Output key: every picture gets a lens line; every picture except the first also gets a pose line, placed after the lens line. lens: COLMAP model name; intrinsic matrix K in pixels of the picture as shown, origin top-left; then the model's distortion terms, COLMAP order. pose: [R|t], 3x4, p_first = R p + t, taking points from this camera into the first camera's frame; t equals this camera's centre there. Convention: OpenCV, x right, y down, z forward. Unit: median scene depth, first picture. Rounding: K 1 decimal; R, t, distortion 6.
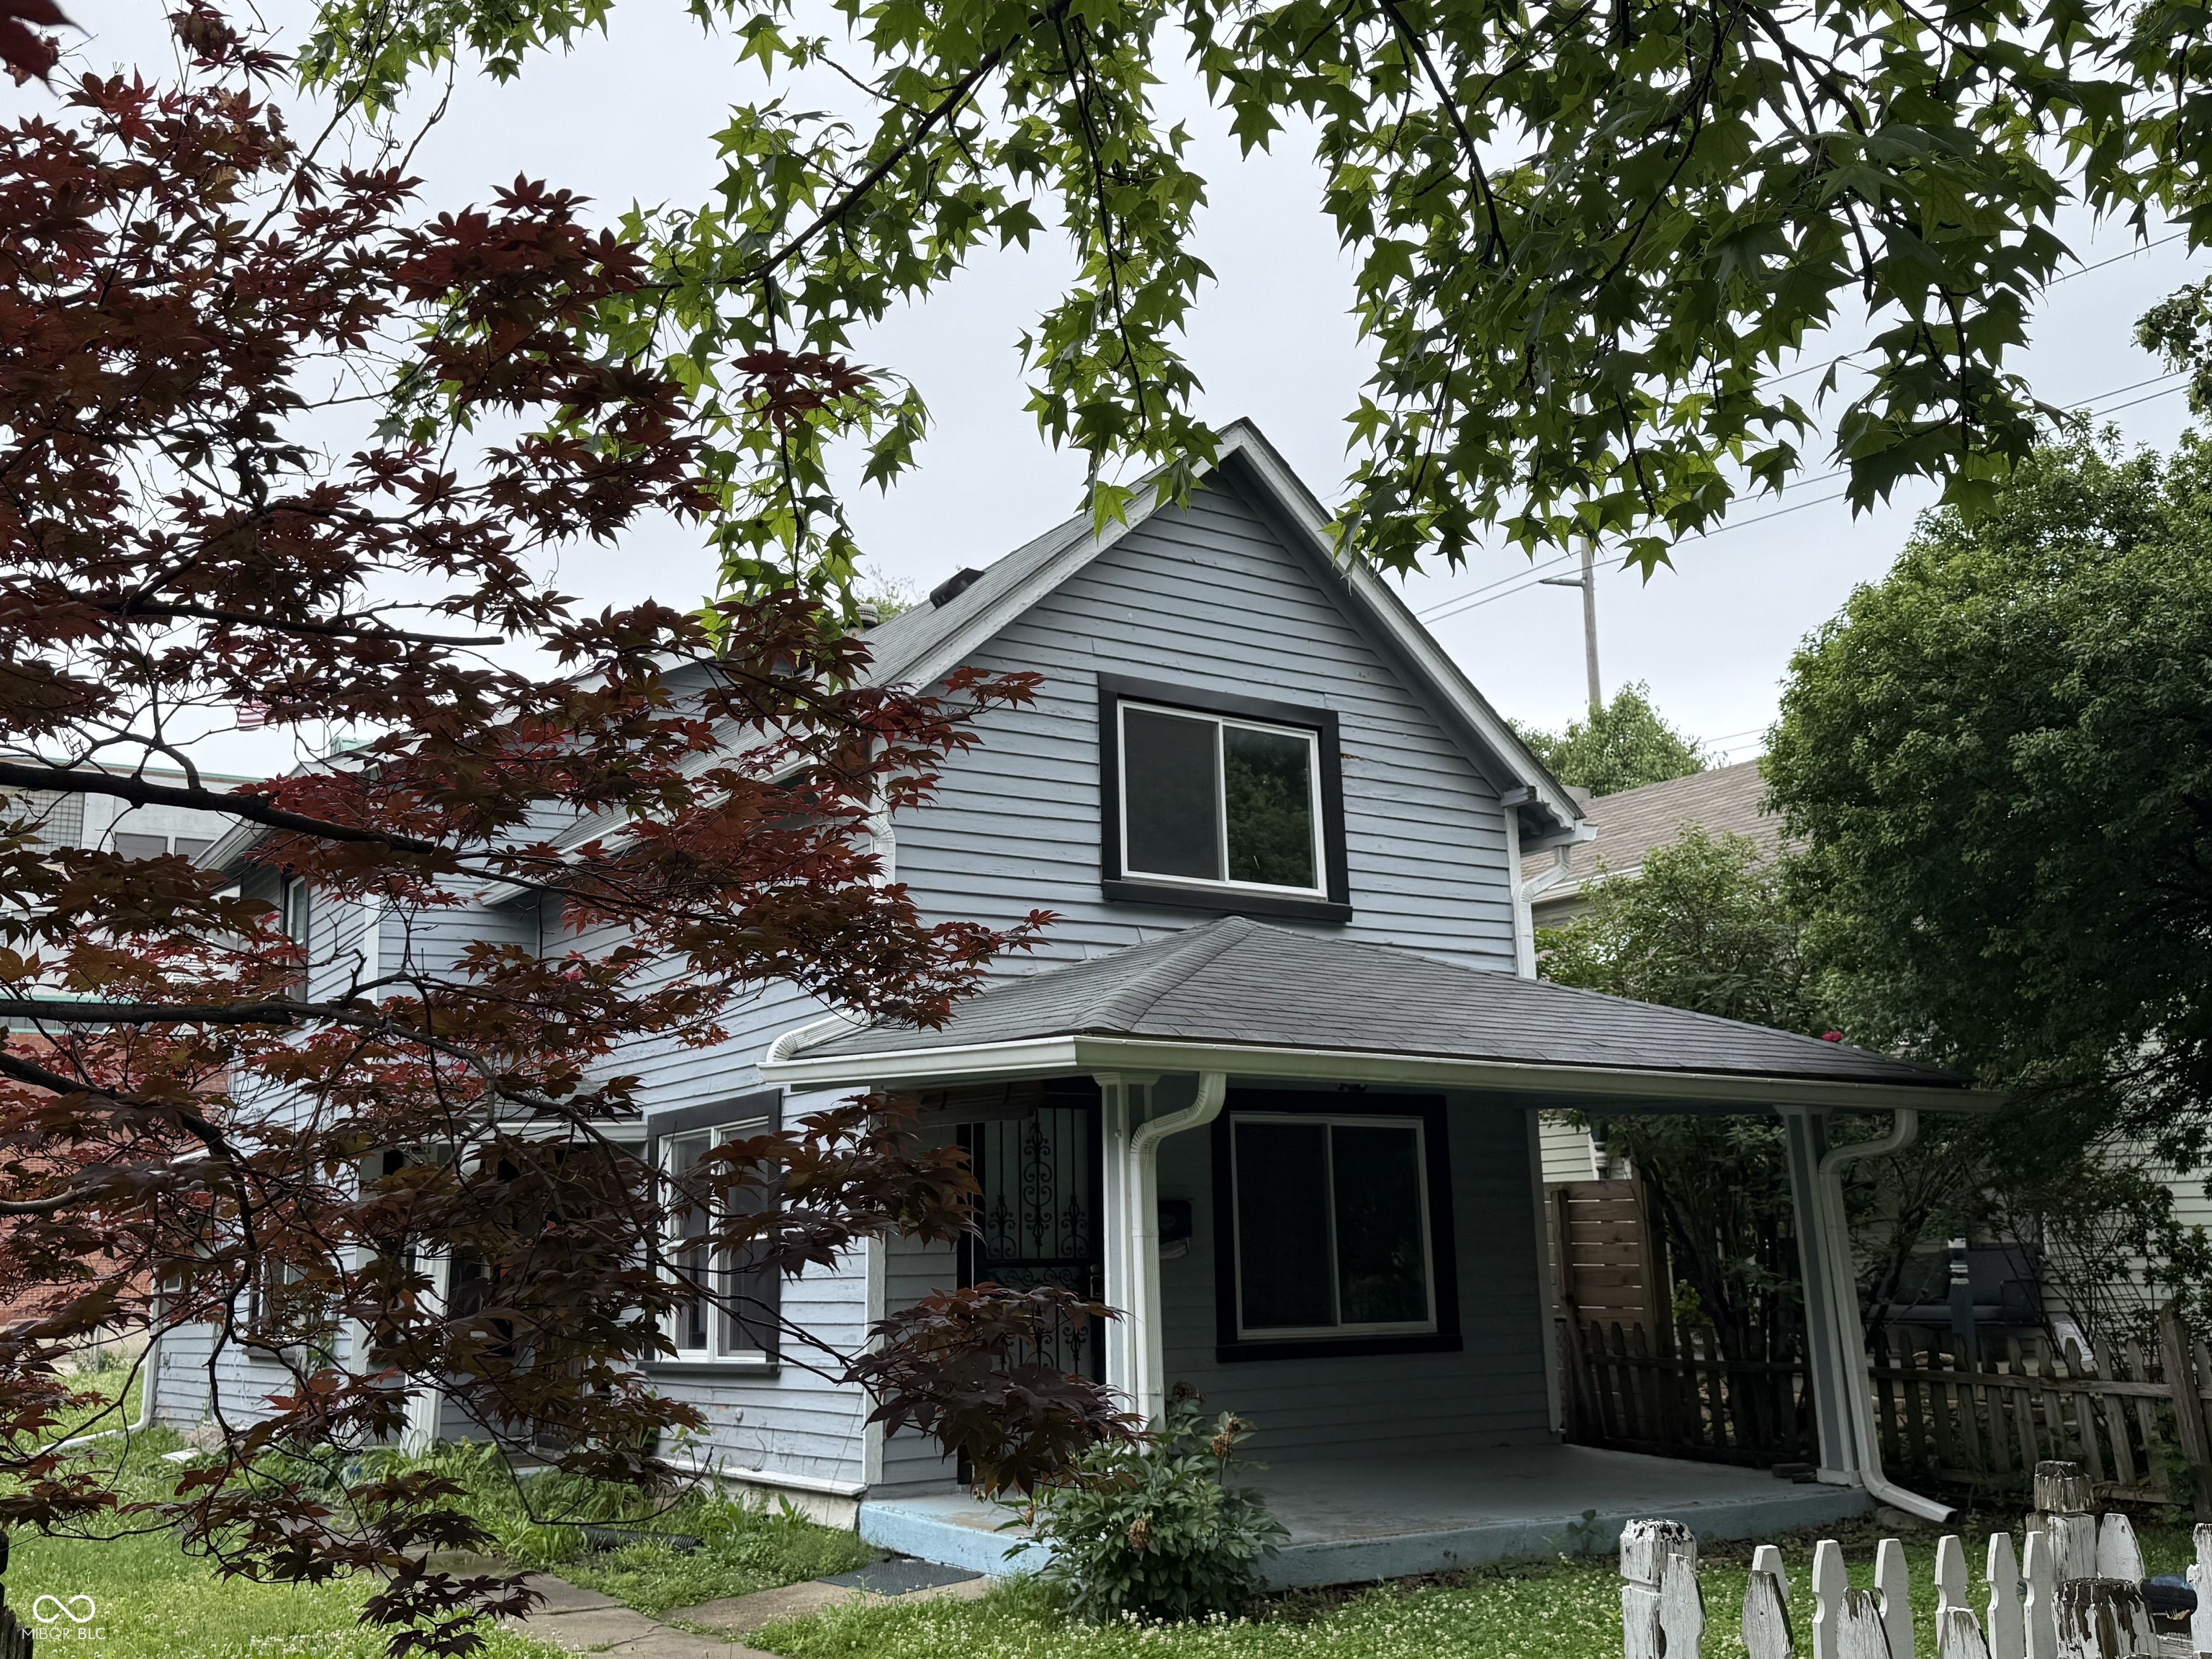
lens RADIAL K [[2149.3, 0, 1105.6], [0, 2149.3, 820.0], [0, 0, 1]] dist [0.067526, 0.000000]
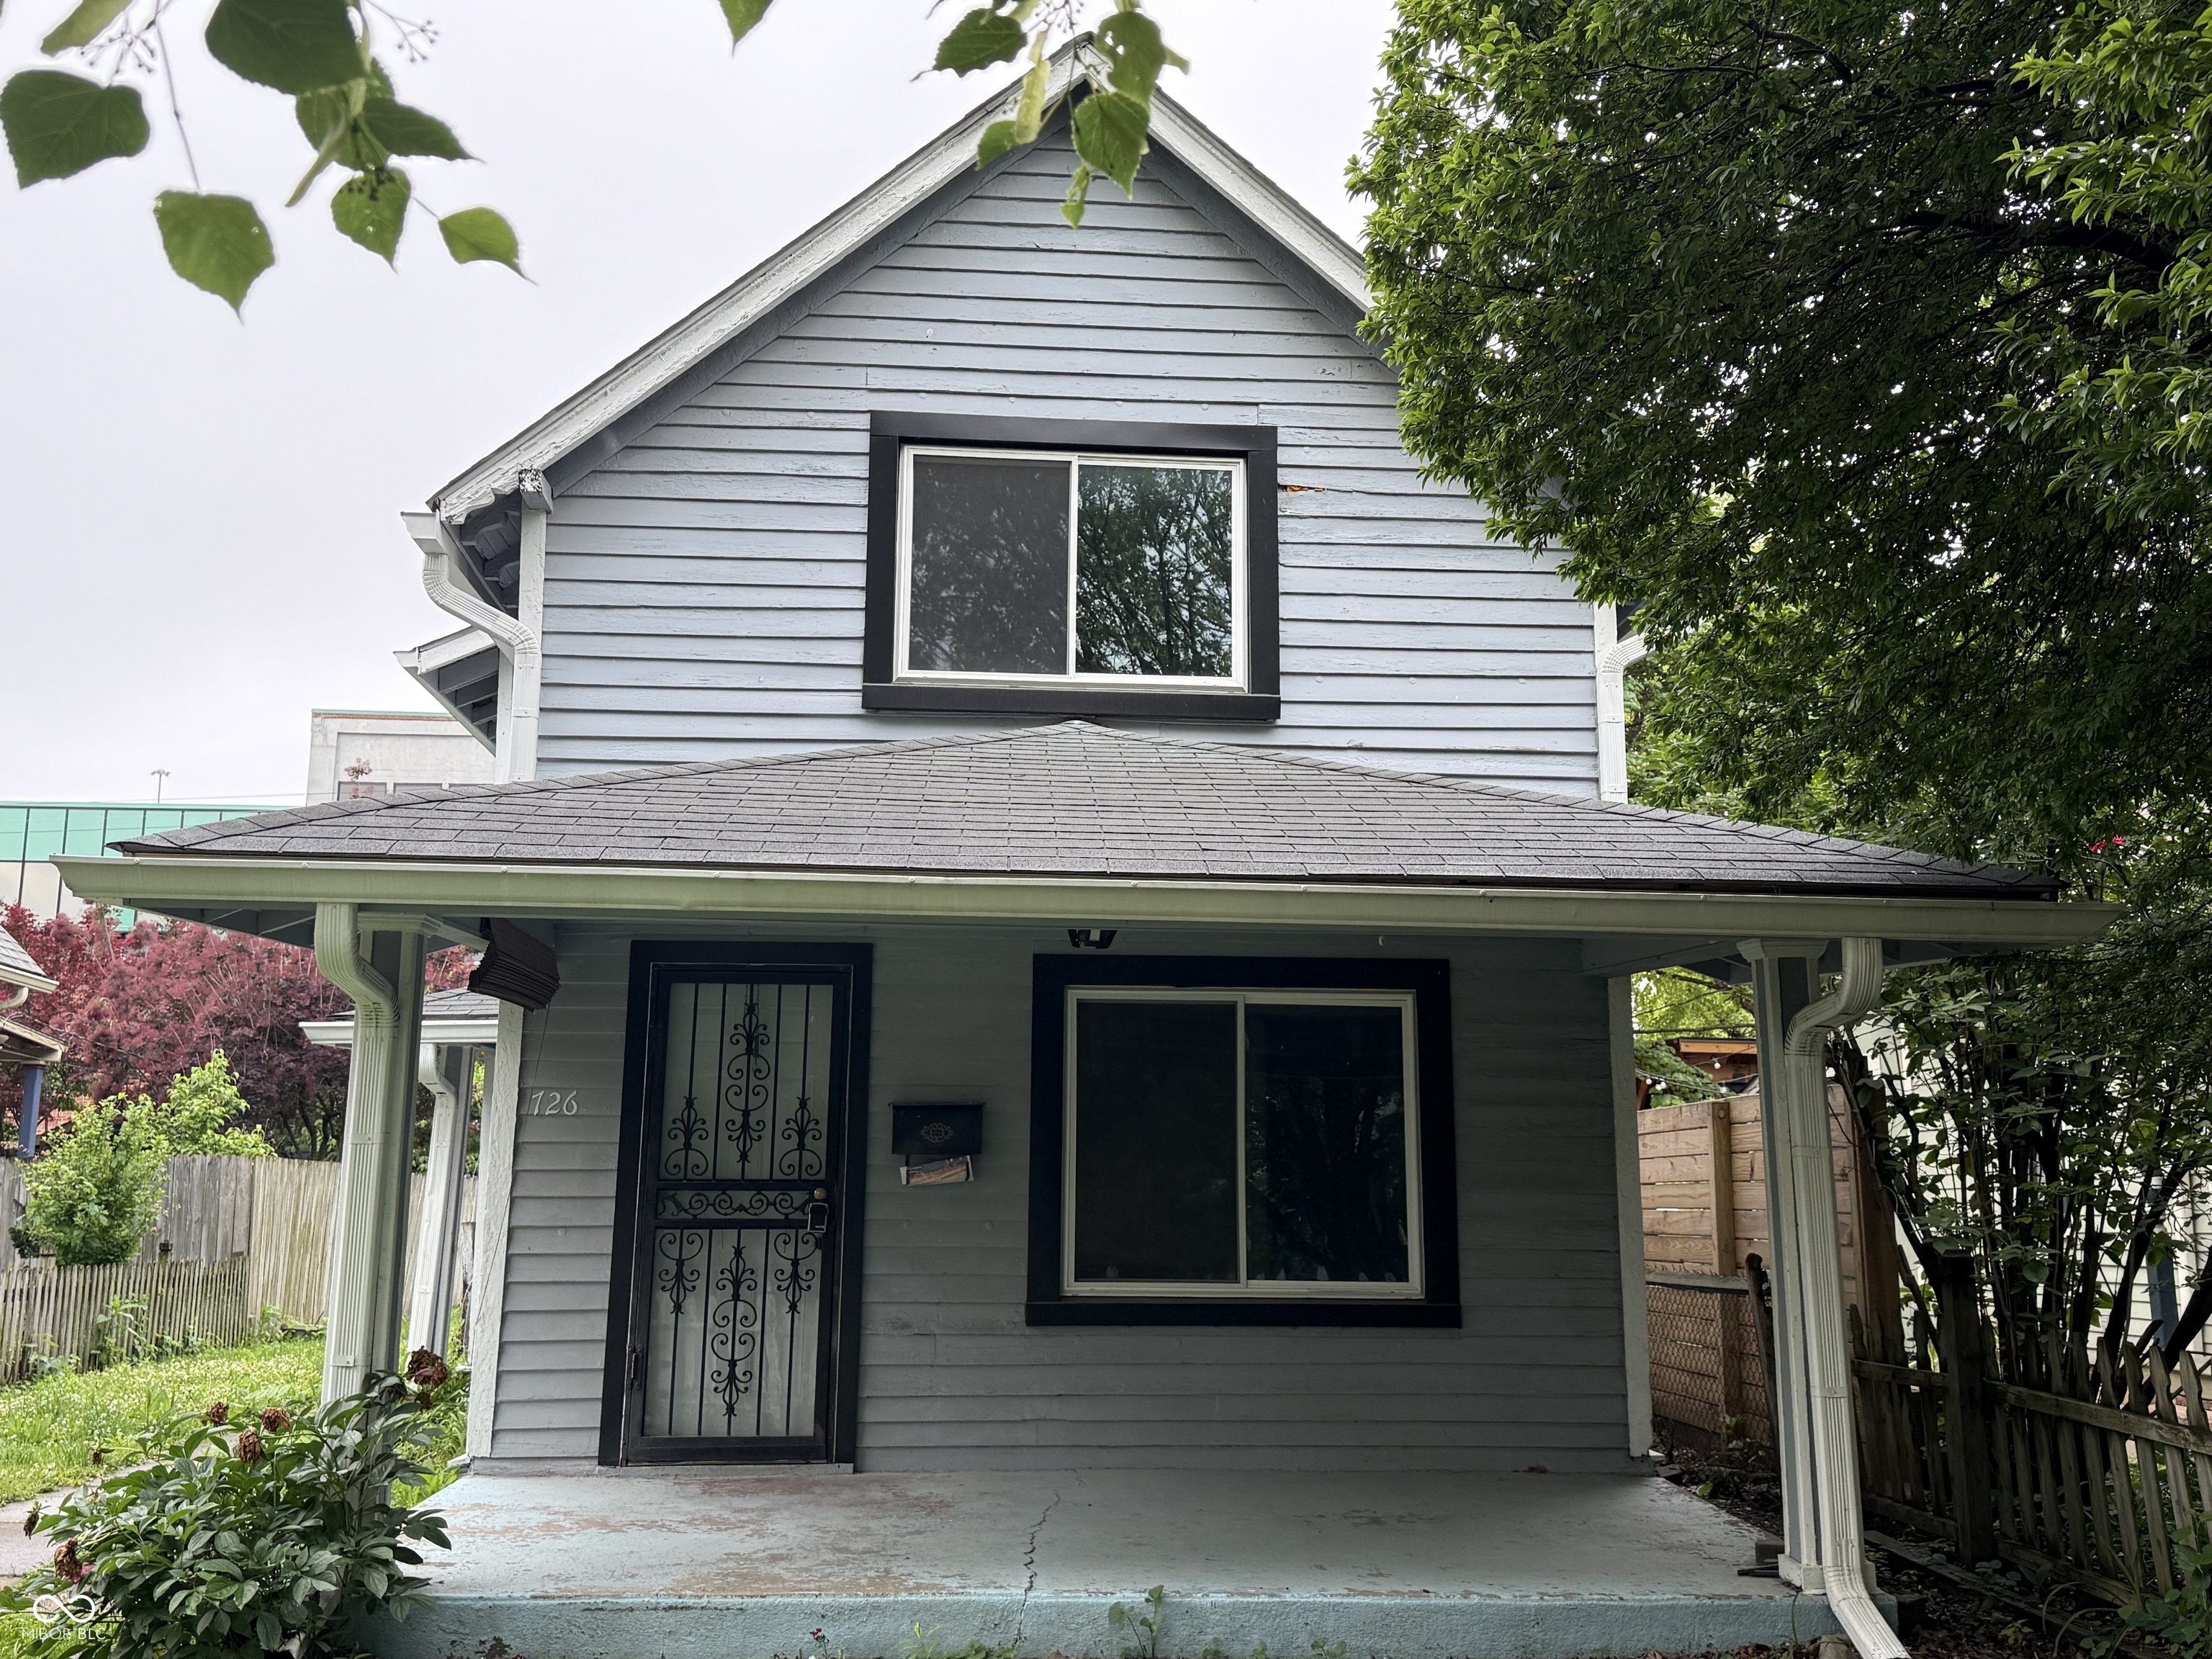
lens RADIAL K [[2149.3, 0, 1105.9], [0, 2149.3, 835.3], [0, 0, 1]] dist [0.067526, 0.000000]
pose [[0.872313, -0.058789, -0.485401, 0.408719], [0.075103, 0.997075, 0.014208, 0.071801], [0.483145, -0.048849, 0.874176, 0.354643]]
